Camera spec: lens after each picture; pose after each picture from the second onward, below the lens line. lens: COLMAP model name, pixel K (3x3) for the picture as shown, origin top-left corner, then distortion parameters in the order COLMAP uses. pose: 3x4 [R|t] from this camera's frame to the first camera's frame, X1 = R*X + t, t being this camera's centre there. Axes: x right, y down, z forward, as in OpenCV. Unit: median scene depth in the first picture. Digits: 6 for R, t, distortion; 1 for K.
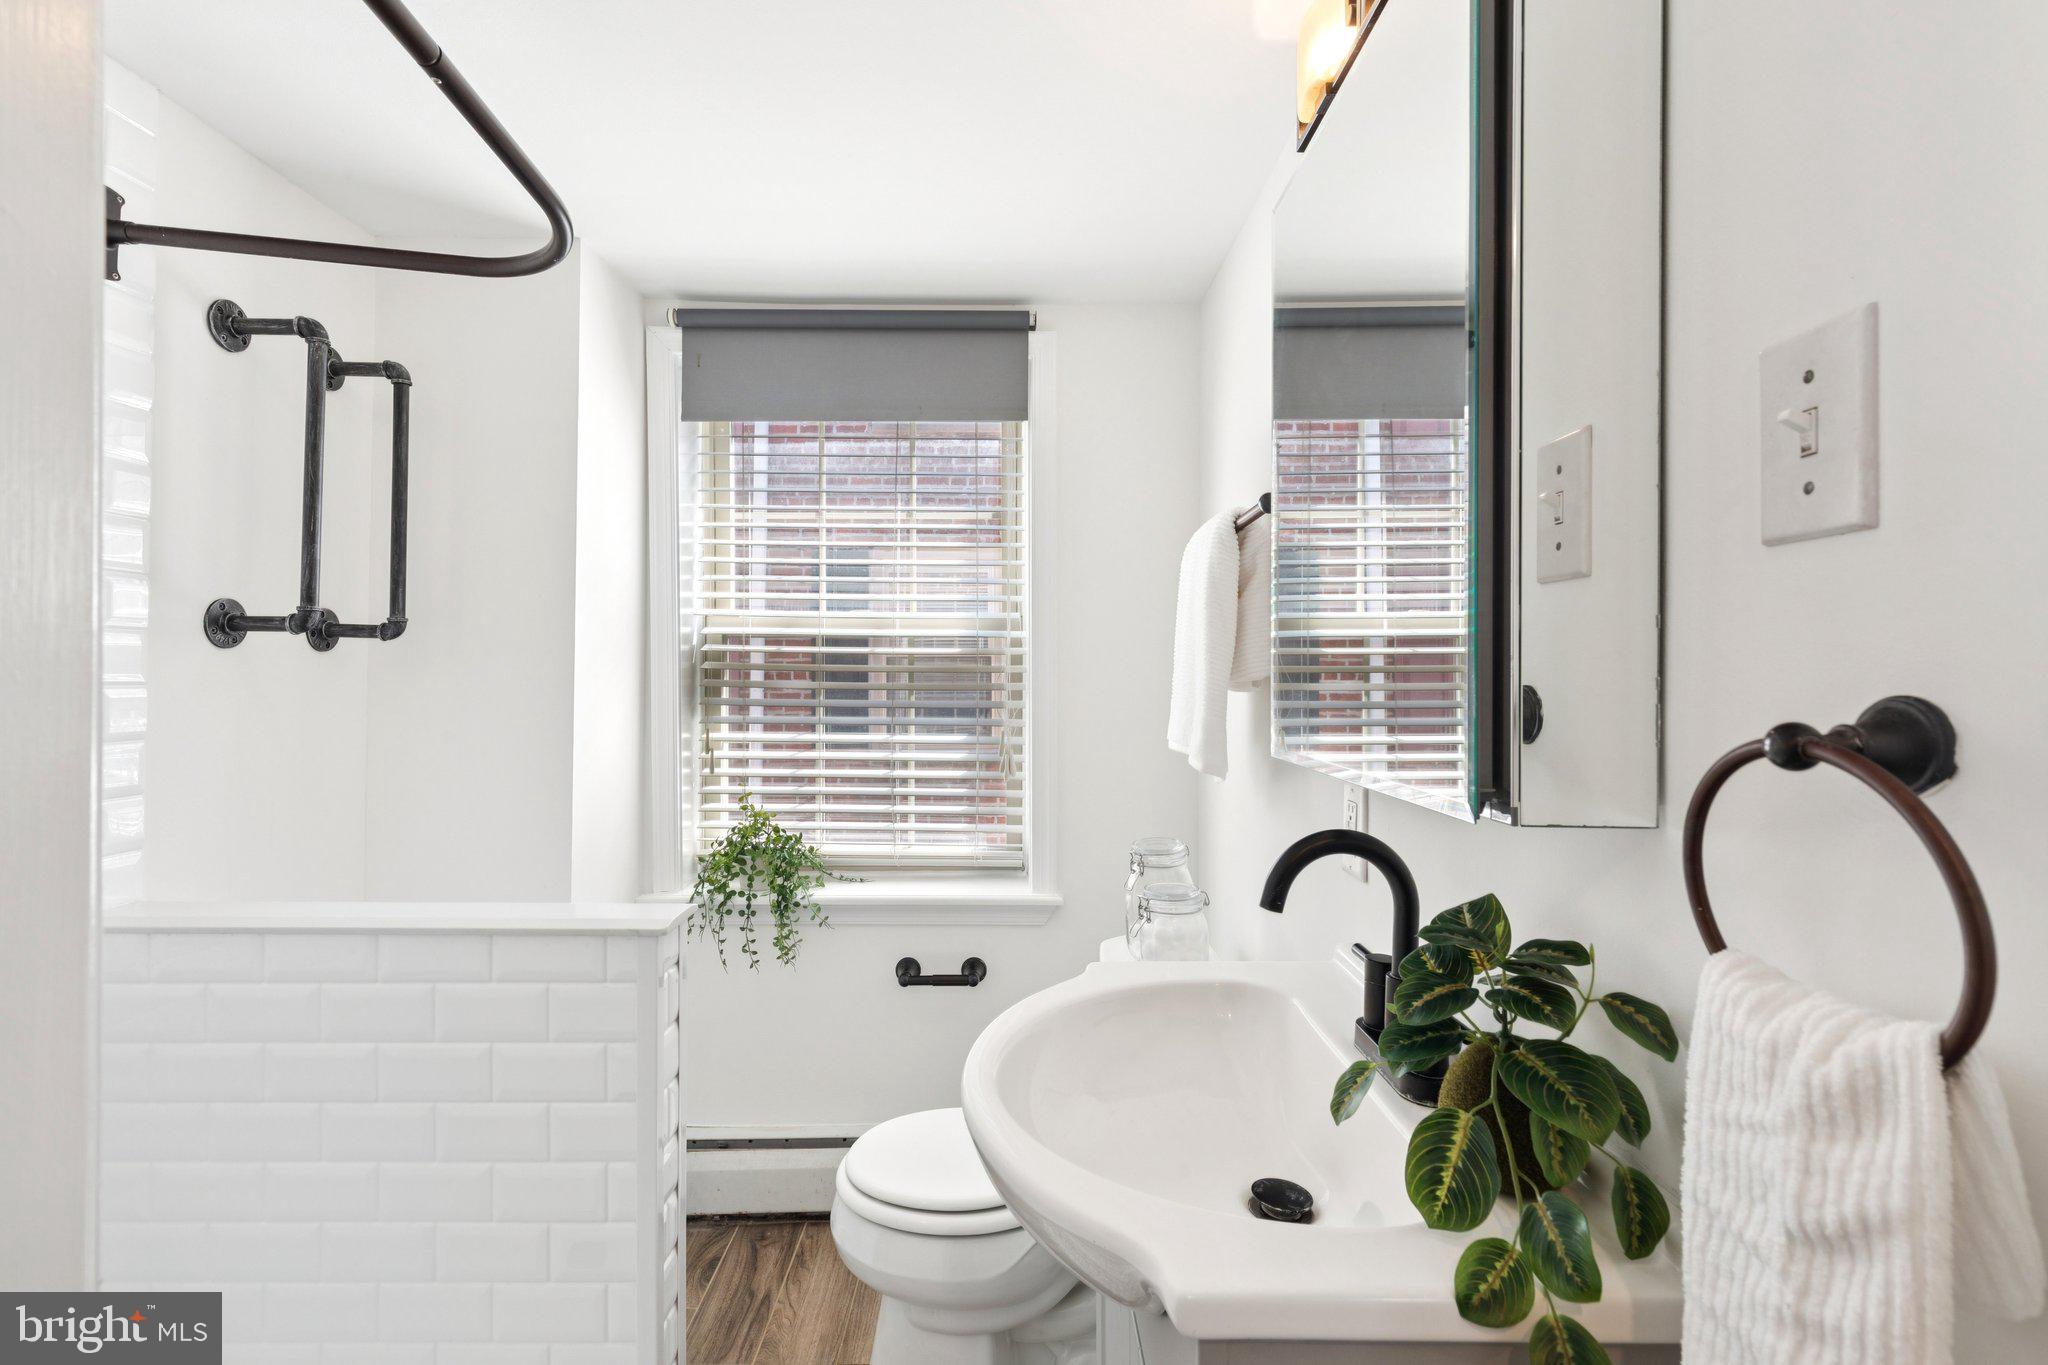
lens RADIAL K [[926.2, 0, 1019.6], [0, 926.2, 671.7], [0, 0, 1]] dist [0.000148, -0.000657]
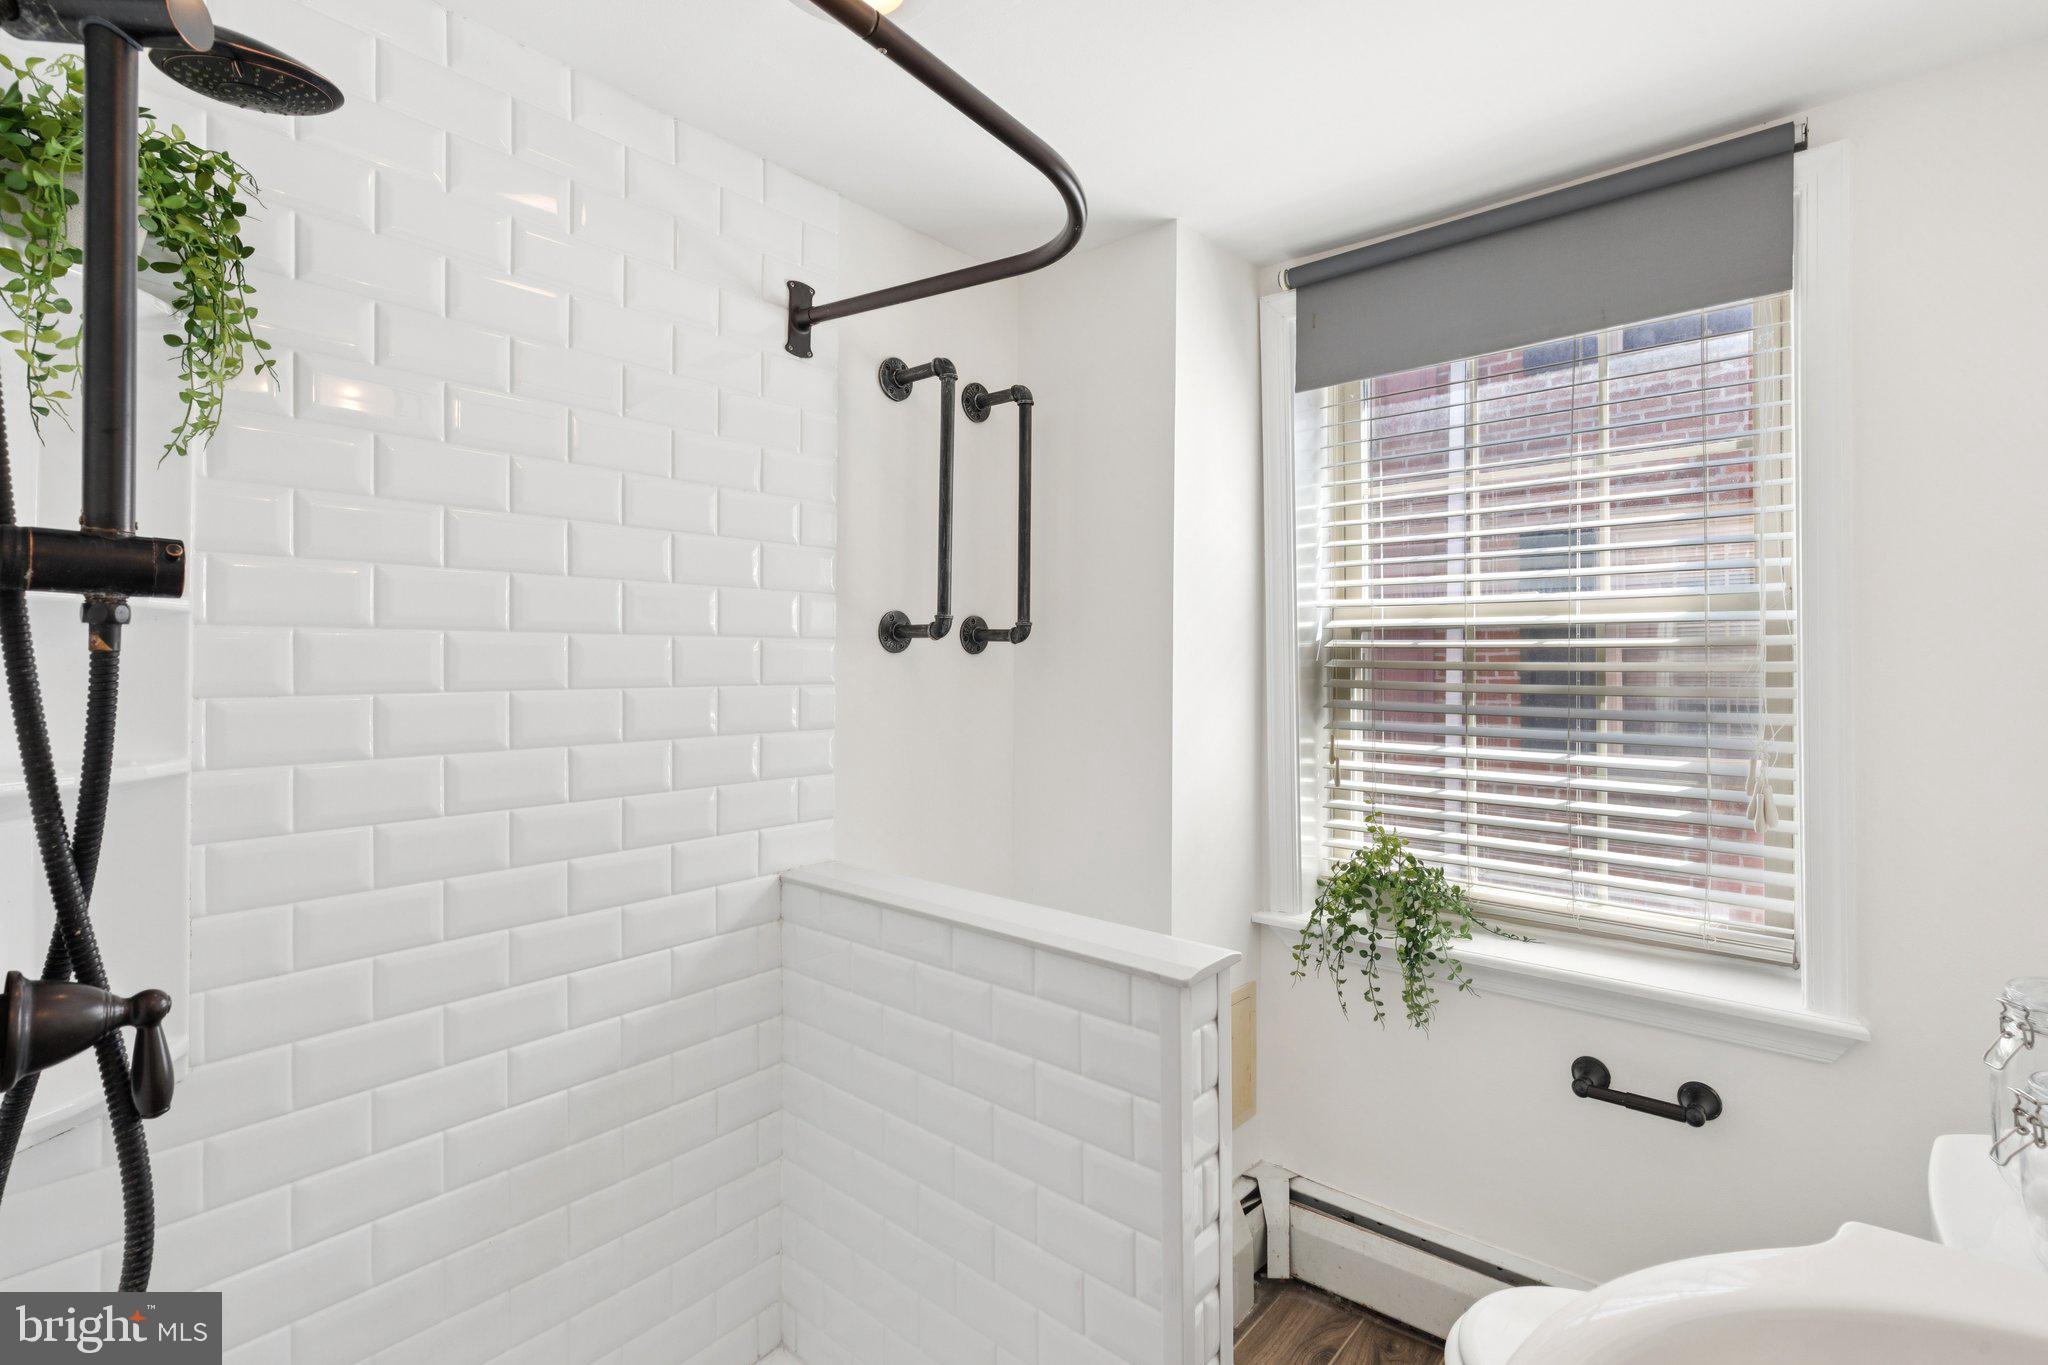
lens RADIAL K [[944.3, 0, 1025.9], [0, 944.3, 662.4], [0, 0, 1]] dist [0.004601, -0.000874]
pose [[0.752904, -0.005503, -0.658108, 0.040285], [0.002785, 0.999983, -0.005175, -0.004375], [0.658125, 0.002063, 0.752906, 0.135344]]
